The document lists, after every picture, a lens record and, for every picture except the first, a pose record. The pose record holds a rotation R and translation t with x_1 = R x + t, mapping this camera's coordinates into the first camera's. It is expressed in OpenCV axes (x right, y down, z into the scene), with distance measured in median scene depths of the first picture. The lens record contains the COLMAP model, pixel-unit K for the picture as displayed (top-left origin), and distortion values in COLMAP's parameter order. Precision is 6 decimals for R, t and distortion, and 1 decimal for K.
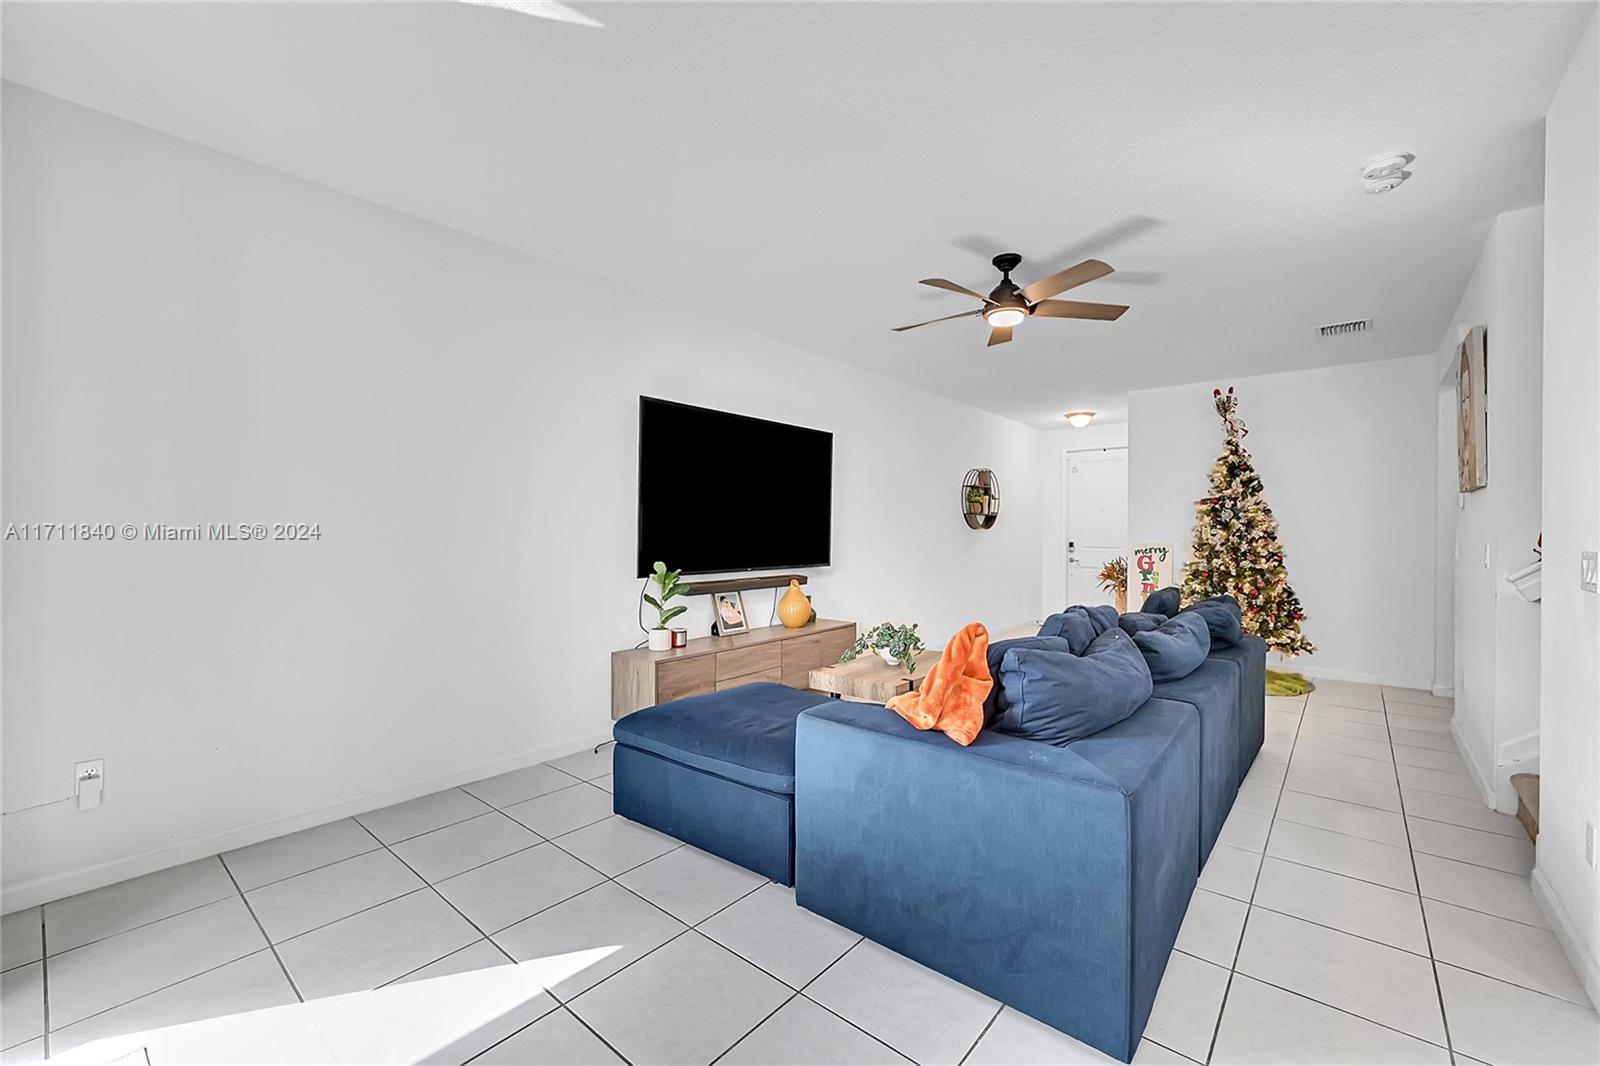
lens RADIAL K [[629.2, 0, 806.7], [0, 629.2, 535.2], [0, 0, 1]] dist [-0.001620, -0.000177]
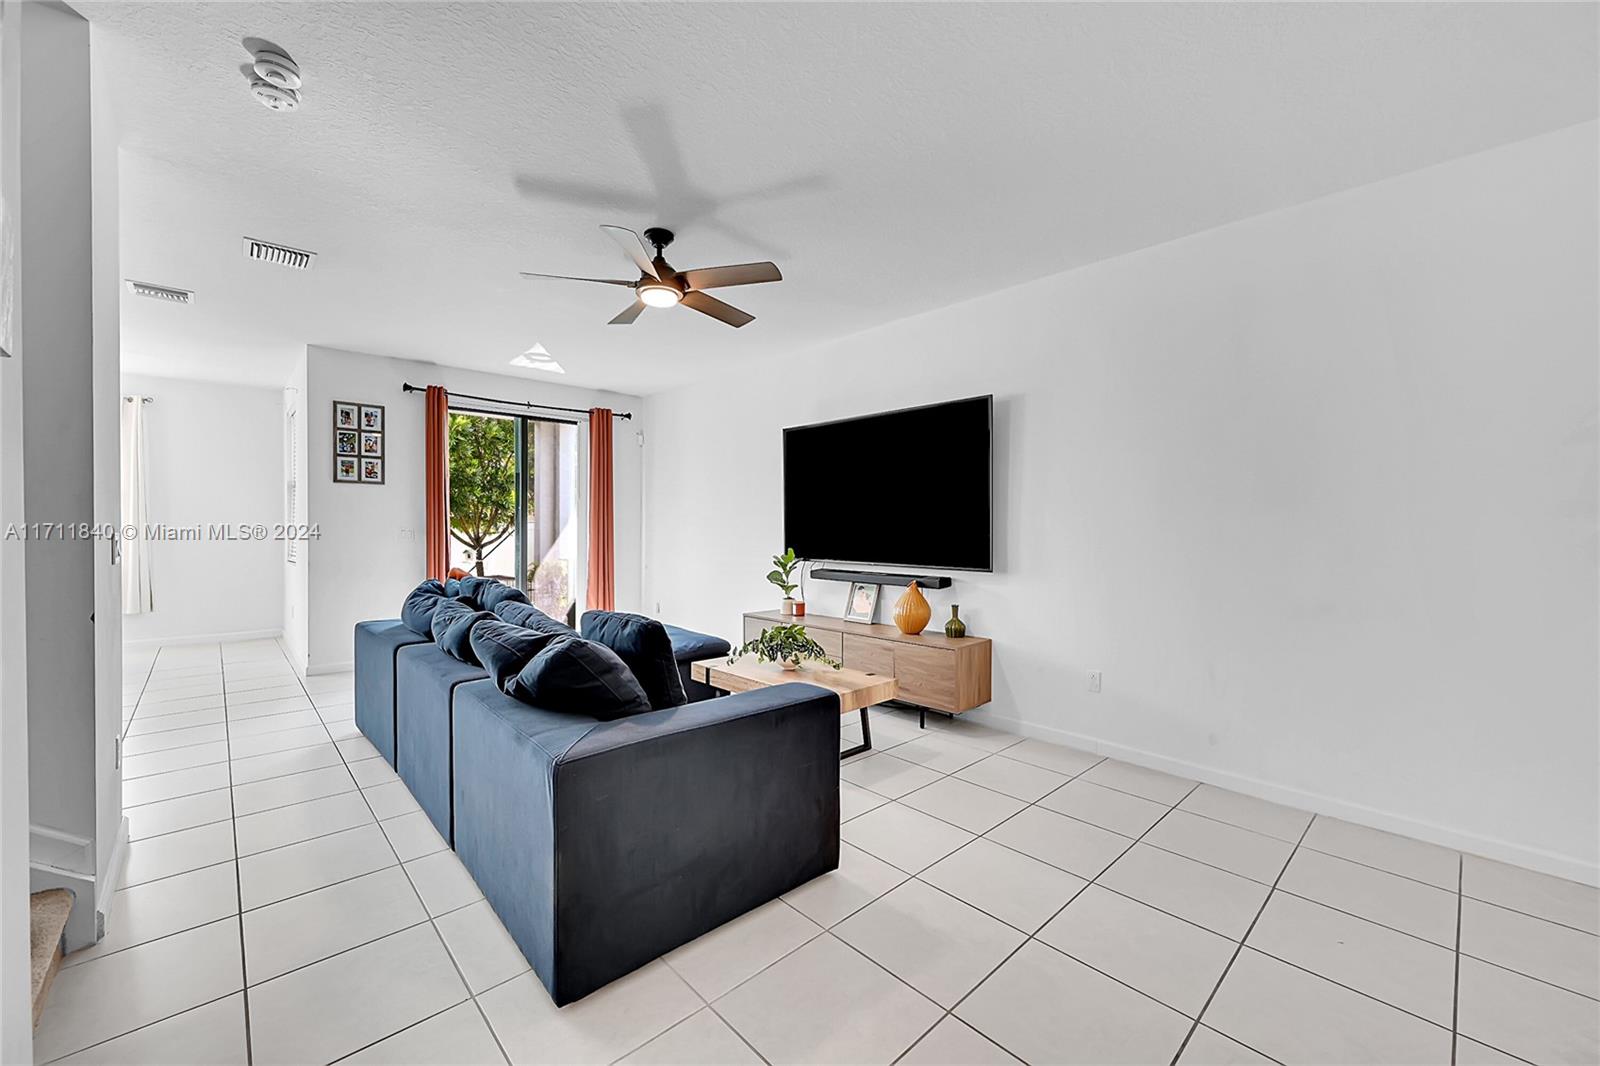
lens RADIAL K [[629.2, 0, 806.7], [0, 629.2, 535.2], [0, 0, 1]] dist [-0.001620, -0.000177]
pose [[-0.095874, 0.021579, -0.995160, 0.952449], [0.006480, 0.999757, 0.021055, -0.014810], [0.995372, -0.004431, -0.095990, 0.999223]]
